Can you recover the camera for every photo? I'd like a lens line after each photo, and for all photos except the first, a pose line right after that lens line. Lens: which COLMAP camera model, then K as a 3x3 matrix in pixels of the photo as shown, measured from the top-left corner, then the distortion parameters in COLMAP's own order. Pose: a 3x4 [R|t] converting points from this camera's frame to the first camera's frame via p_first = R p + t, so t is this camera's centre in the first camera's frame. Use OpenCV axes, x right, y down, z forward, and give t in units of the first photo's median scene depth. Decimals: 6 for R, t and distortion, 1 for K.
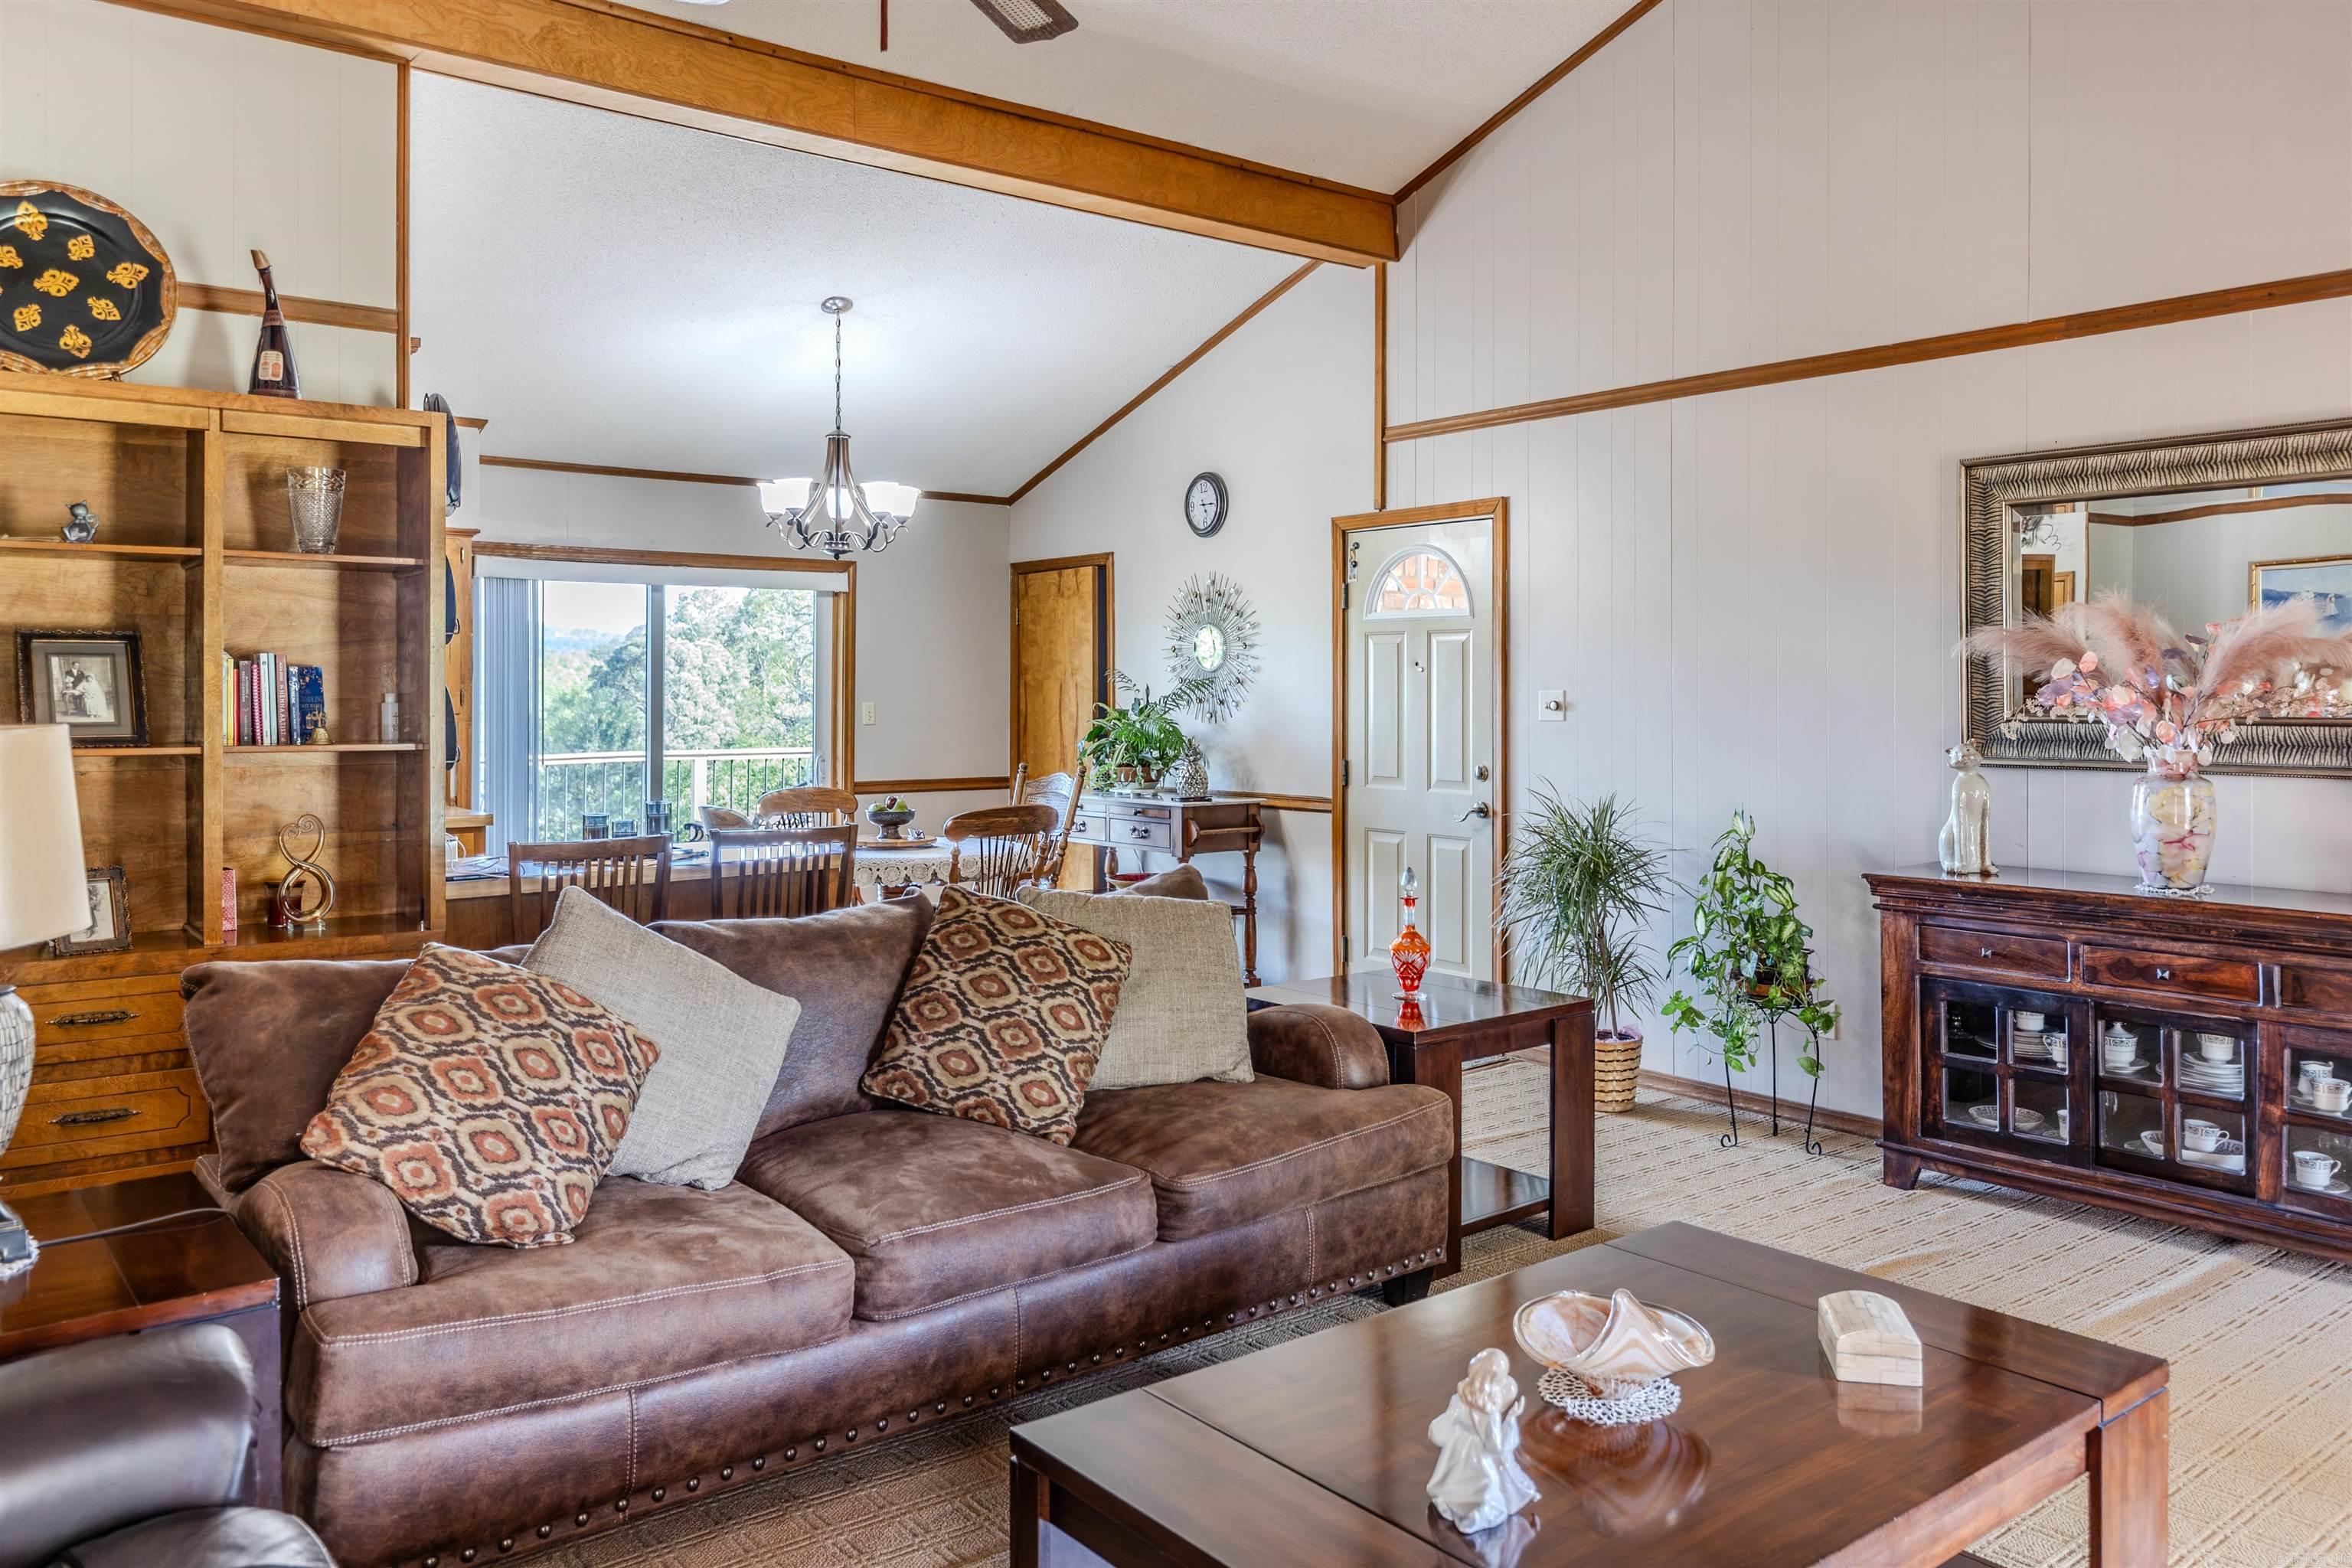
lens RADIAL K [[1636.5, 0, 1183.9], [0, 1636.5, 714.6], [0, 0, 1]] dist [-0.006617, 0.003891]
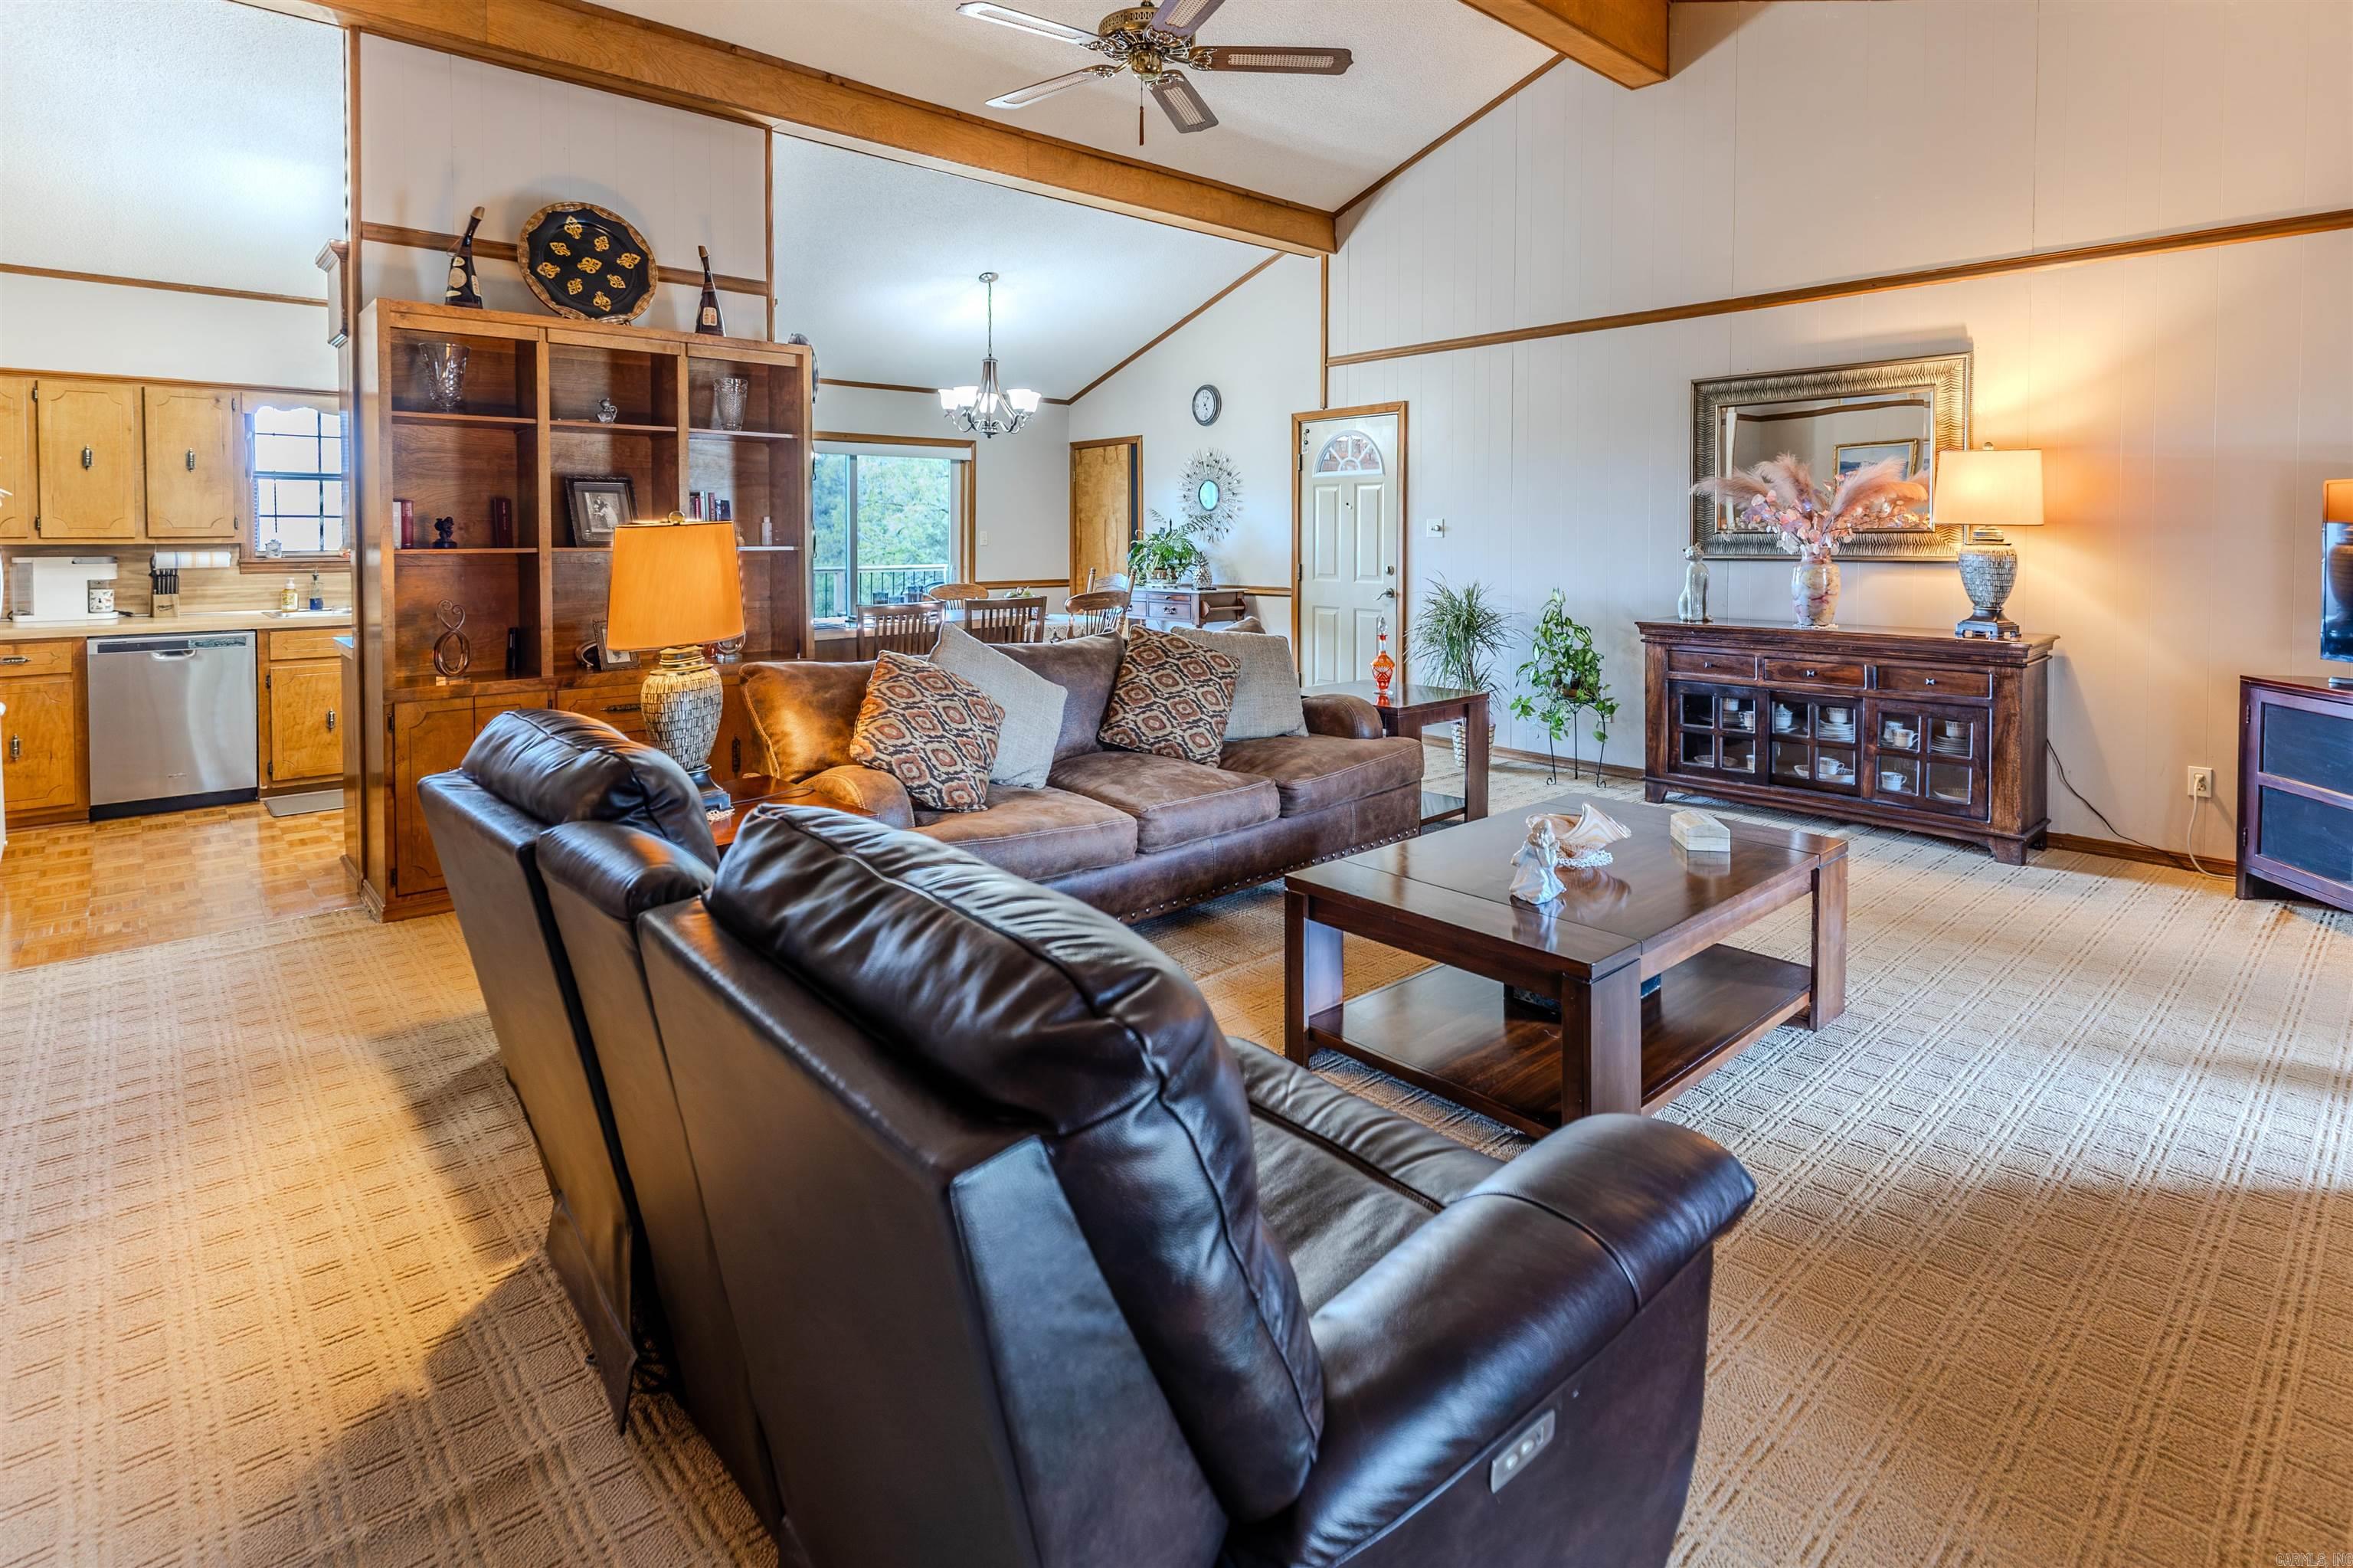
lens RADIAL K [[1112.6, 0, 1171.0], [0, 1112.6, 585.5], [0, 0, 1]] dist [0.001392, -0.000071]
pose [[0.998302, -0.004799, 0.058058, -0.150992], [0.002957, 0.999491, 0.031772, 0.022280], [-0.058180, -0.031546, 0.997808, -0.148474]]
